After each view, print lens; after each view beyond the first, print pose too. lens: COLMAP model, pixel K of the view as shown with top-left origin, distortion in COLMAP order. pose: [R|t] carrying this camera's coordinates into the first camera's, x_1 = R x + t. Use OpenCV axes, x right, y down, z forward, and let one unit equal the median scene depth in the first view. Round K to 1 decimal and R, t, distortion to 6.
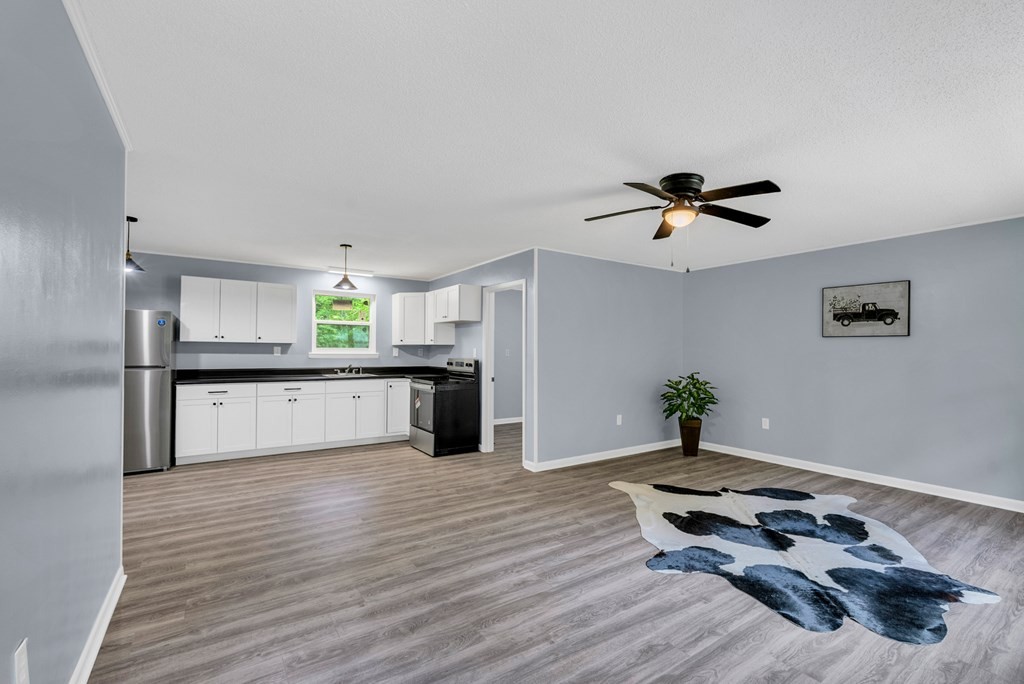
lens RADIAL K [[449.4, 0, 515.4], [0, 449.4, 344.2], [0, 0, 1]] dist [-0.002344, -0.000197]
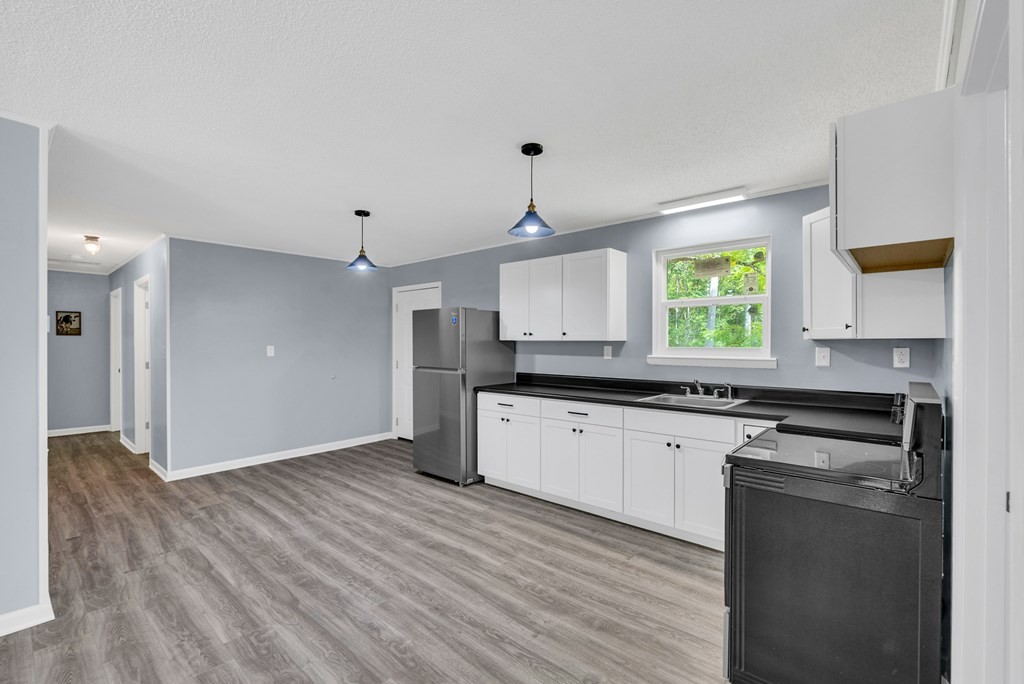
lens RADIAL K [[449.4, 0, 515.4], [0, 449.4, 344.2], [0, 0, 1]] dist [-0.002344, -0.000197]
pose [[0.255307, -0.001233, -0.966859, 0.099605], [0.019627, 0.999800, 0.003907, -0.002480], [0.966661, -0.019974, 0.255280, 0.779682]]
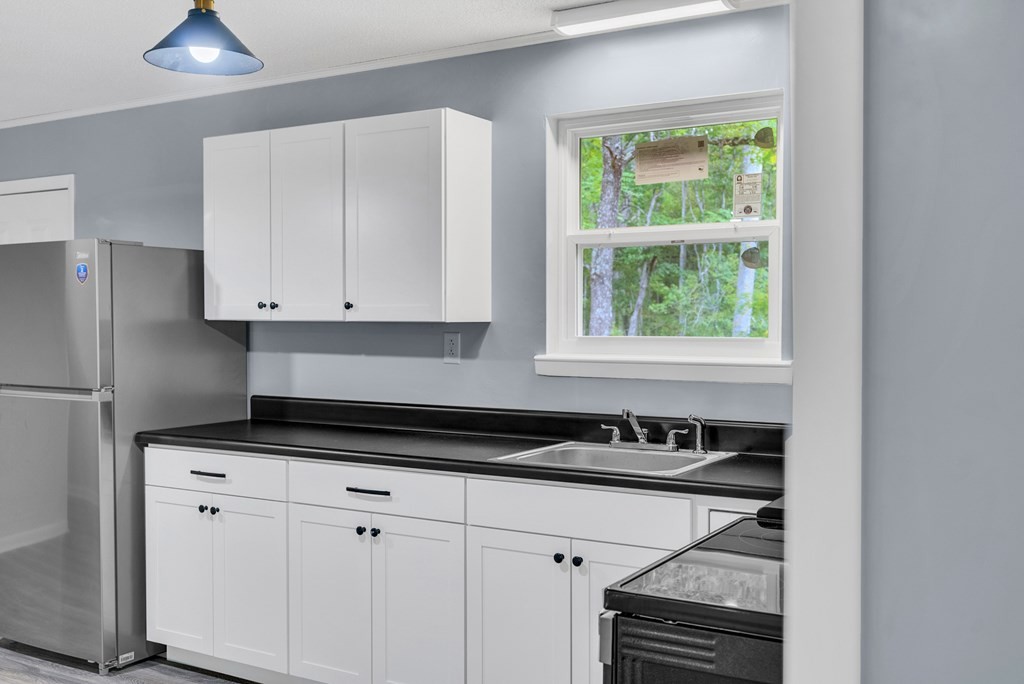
lens RADIAL K [[1016.5, 0, 511.7], [0, 1016.5, 344.6], [0, 0, 1]] dist [-0.006185, -0.000173]
pose [[0.422636, 0.017812, -0.906125, 0.102518], [0.018511, 0.999429, 0.028281, -0.005739], [0.906111, -0.028726, 0.422065, 0.848206]]
